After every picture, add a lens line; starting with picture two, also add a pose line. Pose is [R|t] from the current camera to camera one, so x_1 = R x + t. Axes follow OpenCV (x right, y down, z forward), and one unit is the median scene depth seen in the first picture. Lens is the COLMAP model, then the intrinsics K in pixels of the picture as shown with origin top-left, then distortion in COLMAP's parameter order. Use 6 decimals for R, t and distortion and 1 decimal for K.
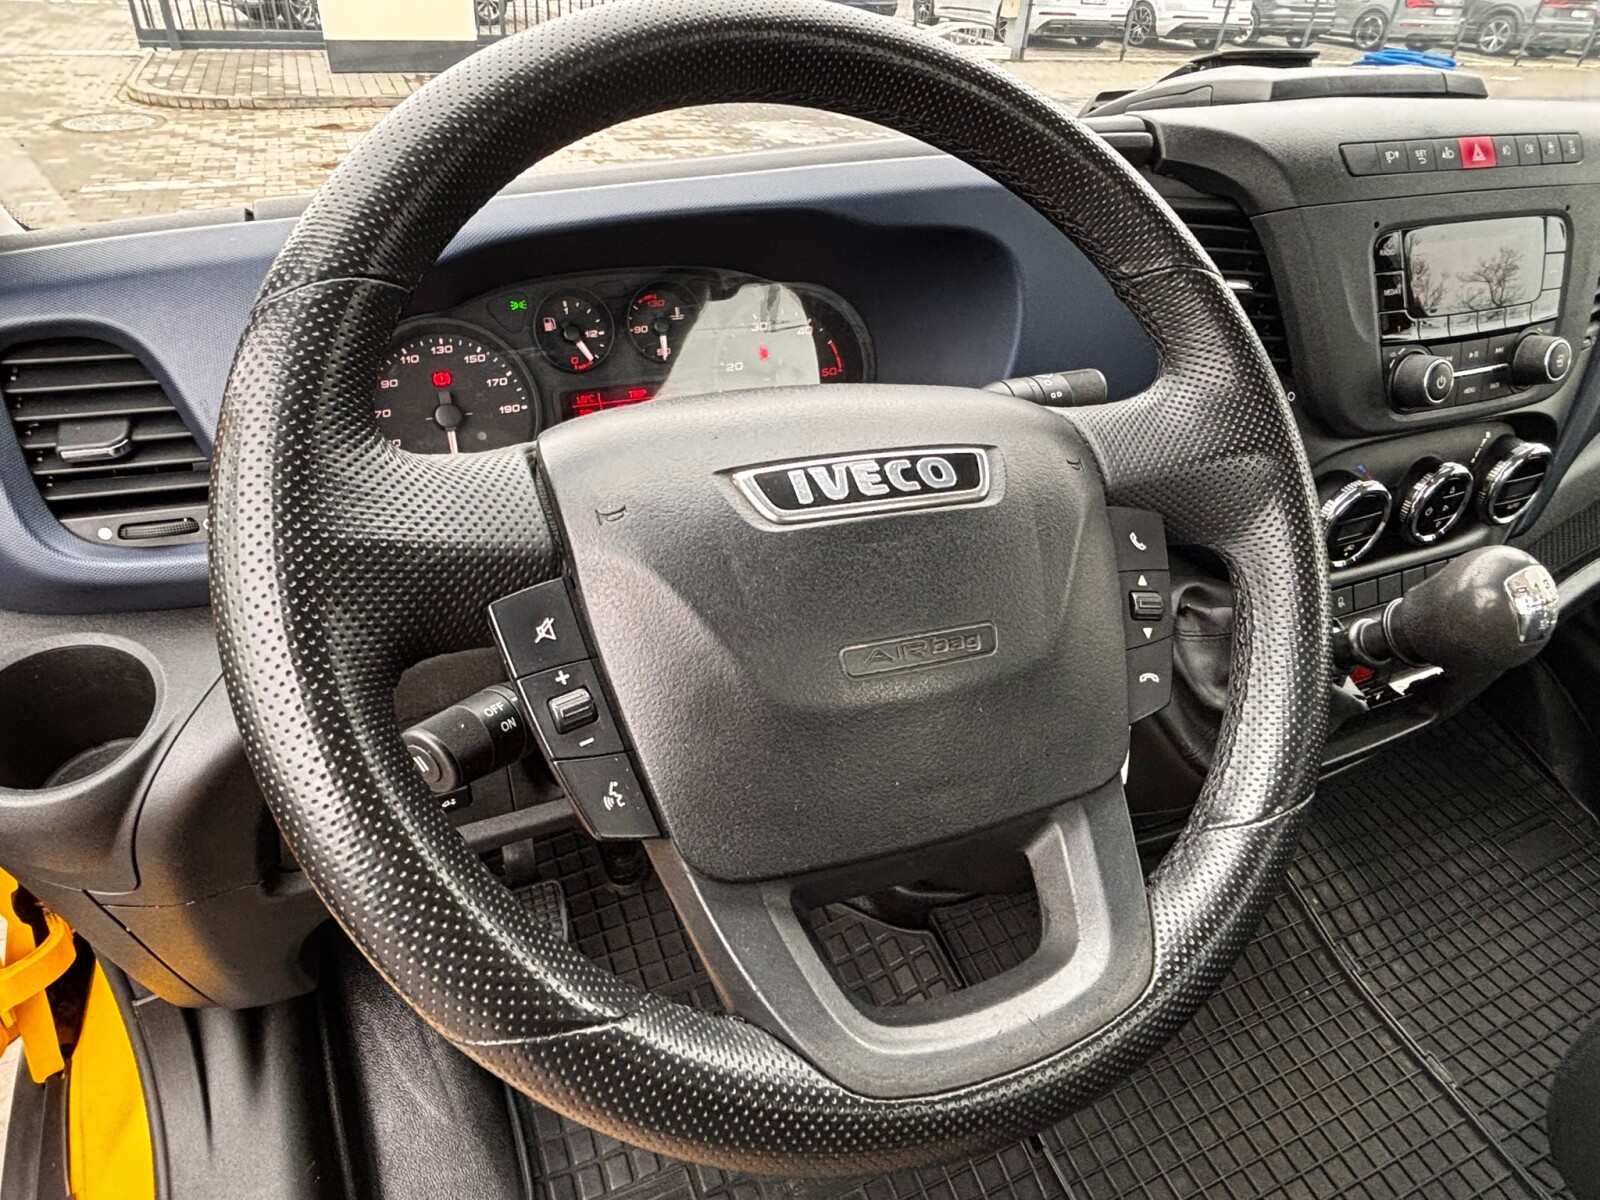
lens RADIAL K [[942.5, 0, 788.7], [0, 942.5, 587.6], [0, 0, 1]] dist [0.008724, -0.011941]
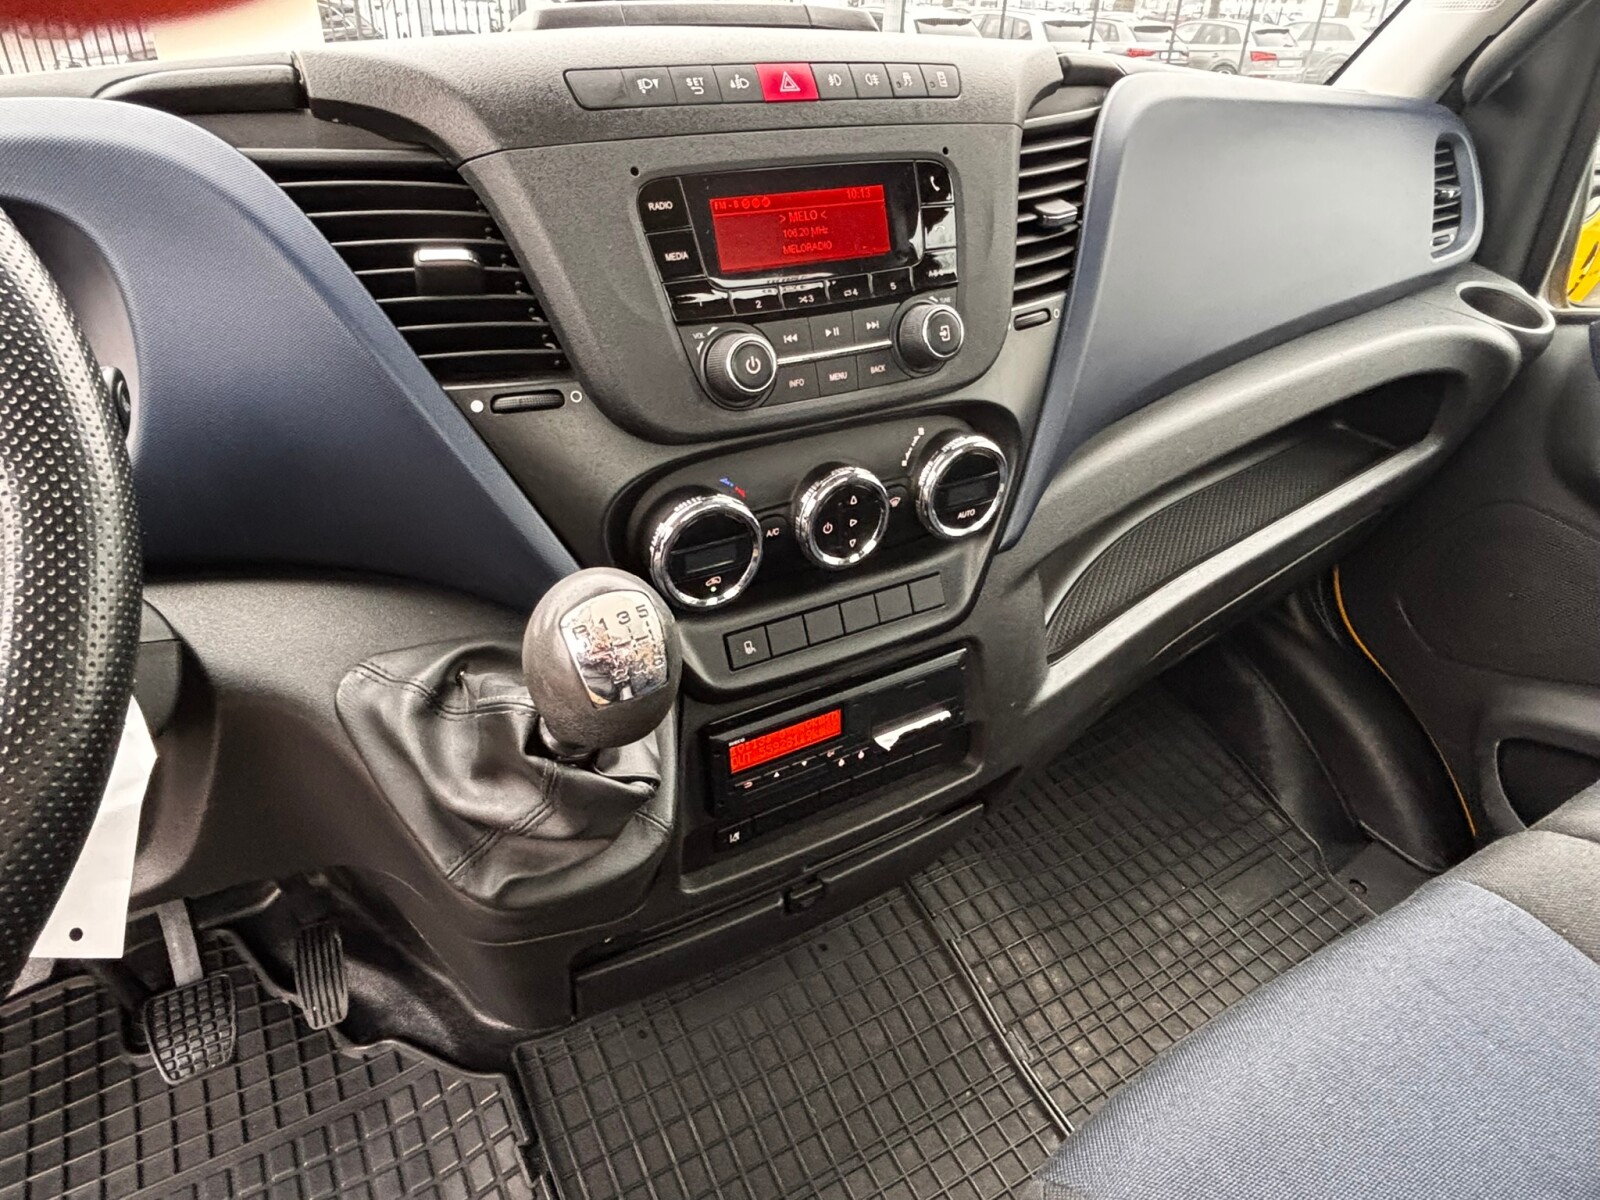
lens RADIAL K [[942.5, 0, 796.2], [0, 942.5, 595.2], [0, 0, 1]] dist [0.008724, -0.011941]
pose [[0.994590, -0.079070, 0.067365, 0.613632], [0.082891, 0.994987, -0.055944, 0.020620], [-0.062604, 0.061225, 0.996159, 0.207677]]
